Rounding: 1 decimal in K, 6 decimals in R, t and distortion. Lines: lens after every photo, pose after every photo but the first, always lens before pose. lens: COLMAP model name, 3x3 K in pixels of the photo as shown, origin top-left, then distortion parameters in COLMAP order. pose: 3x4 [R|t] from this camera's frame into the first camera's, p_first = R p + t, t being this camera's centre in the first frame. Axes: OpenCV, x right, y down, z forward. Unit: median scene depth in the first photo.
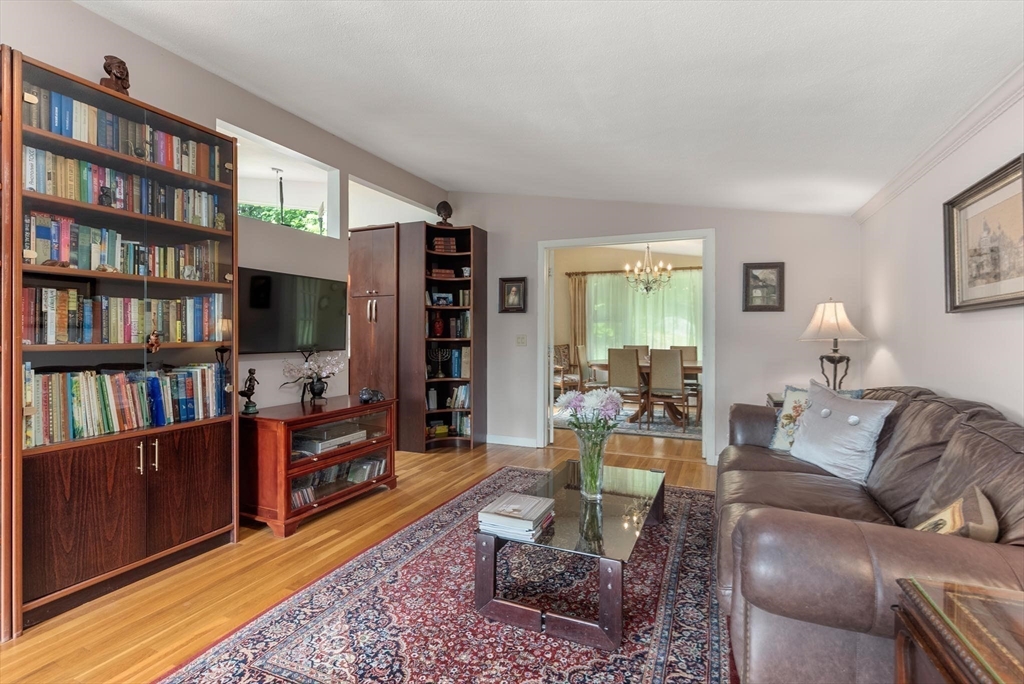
lens RADIAL K [[474.7, 0, 518.3], [0, 474.7, 335.8], [0, 0, 1]] dist [-0.005137, 0.001016]
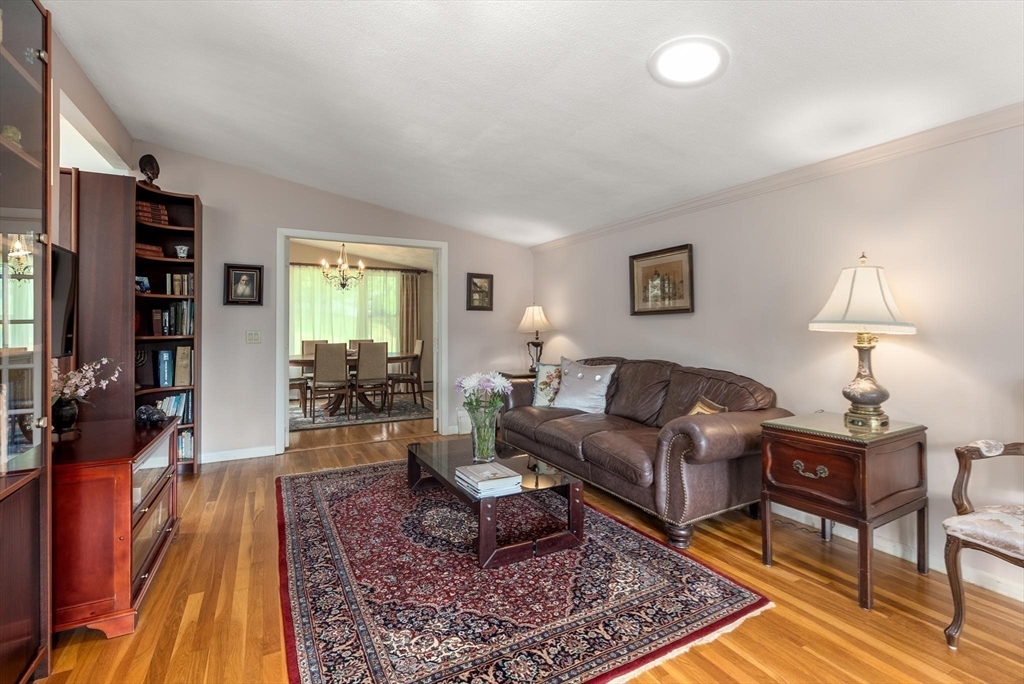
lens RADIAL K [[472.7, 0, 510.7], [0, 472.7, 318.9], [0, 0, 1]] dist [-0.005335, 0.001520]
pose [[0.633458, 0.008023, 0.773736, -0.539997], [0.010464, 0.999766, -0.018934, -0.002414], [-0.773707, 0.020090, 0.633225, 0.115581]]
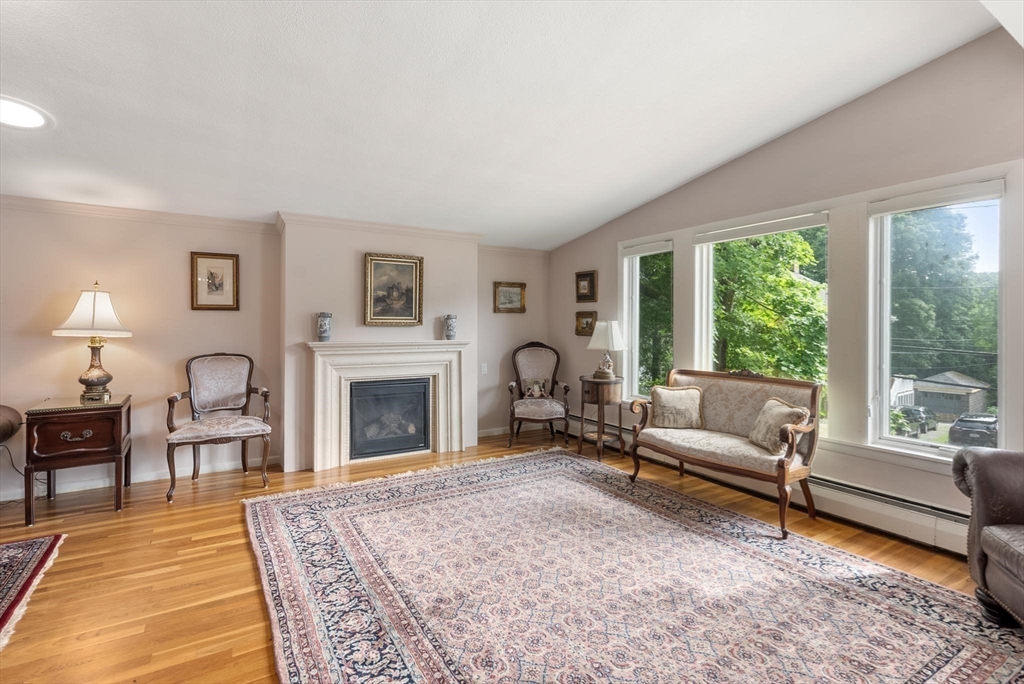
lens RADIAL K [[483.4, 0, 518.0], [0, 483.4, 320.6], [0, 0, 1]] dist [-0.005054, 0.000811]
pose [[-0.821865, 0.002089, 0.569679, -0.982193], [-0.000928, 0.999987, -0.005005, -0.018907], [-0.569682, -0.004642, -0.821852, 0.476213]]
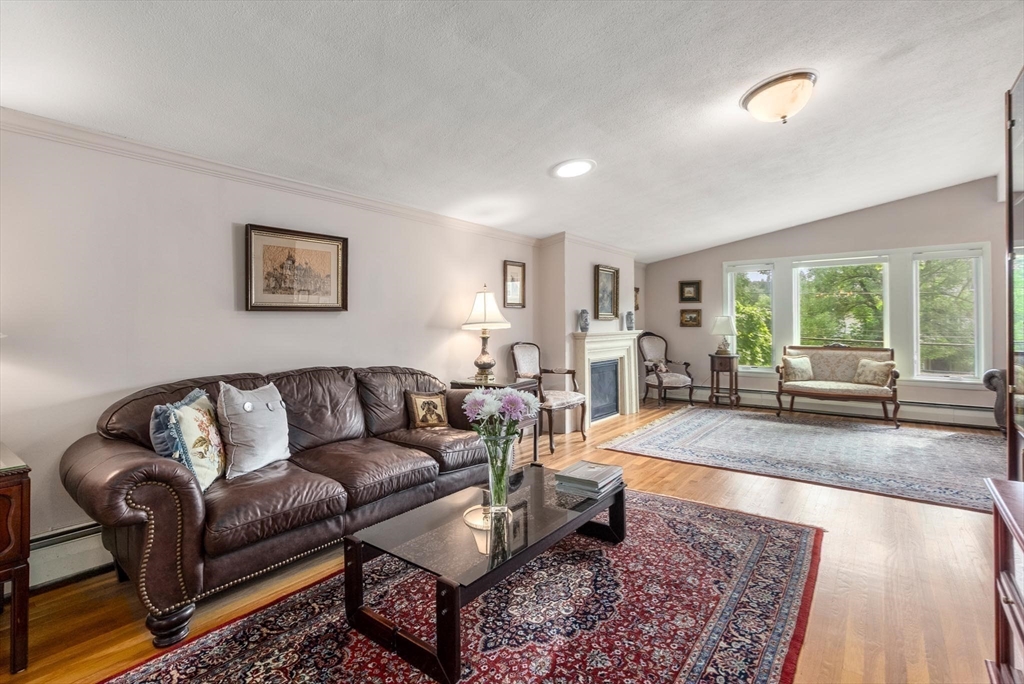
lens RADIAL K [[483.4, 0, 518.0], [0, 483.4, 320.6], [0, 0, 1]] dist [-0.005054, 0.000811]
pose [[-0.970756, 0.007329, 0.239956, -0.072321], [0.007275, 0.999973, -0.001108, -0.009390], [-0.239957, 0.000670, -0.970783, 1.343084]]
